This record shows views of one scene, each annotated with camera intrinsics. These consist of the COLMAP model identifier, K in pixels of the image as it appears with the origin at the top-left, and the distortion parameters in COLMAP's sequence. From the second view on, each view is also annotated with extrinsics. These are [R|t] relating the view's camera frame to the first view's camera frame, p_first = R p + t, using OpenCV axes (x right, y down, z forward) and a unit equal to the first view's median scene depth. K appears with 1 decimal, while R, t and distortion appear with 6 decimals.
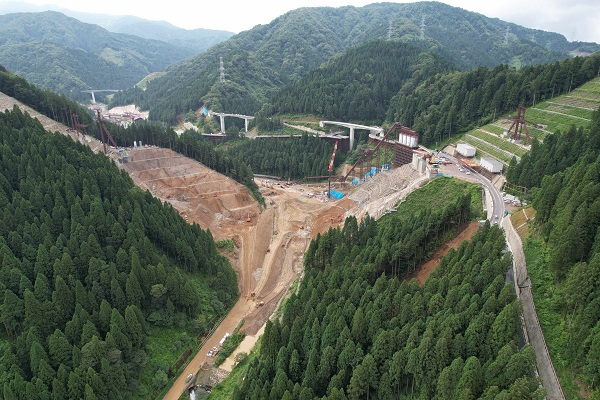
lens RADIAL K [[384.1, 0, 300.0], [0, 384.1, 200.0], [0, 0, 1]] dist [-0.081635, 0.080311]
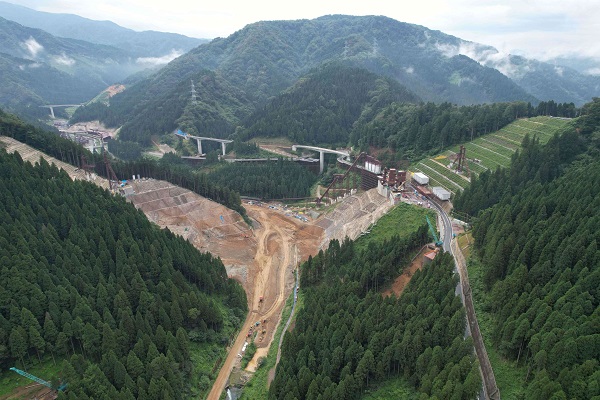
lens RADIAL K [[384.1, 0, 300.0], [0, 384.1, 200.0], [0, 0, 1]] dist [-0.081635, 0.080311]
pose [[0.992376, -0.038823, 0.116973, -0.080725], [0.038371, 0.999245, 0.006116, -0.066624], [-0.117122, -0.001581, 0.993116, -0.148152]]
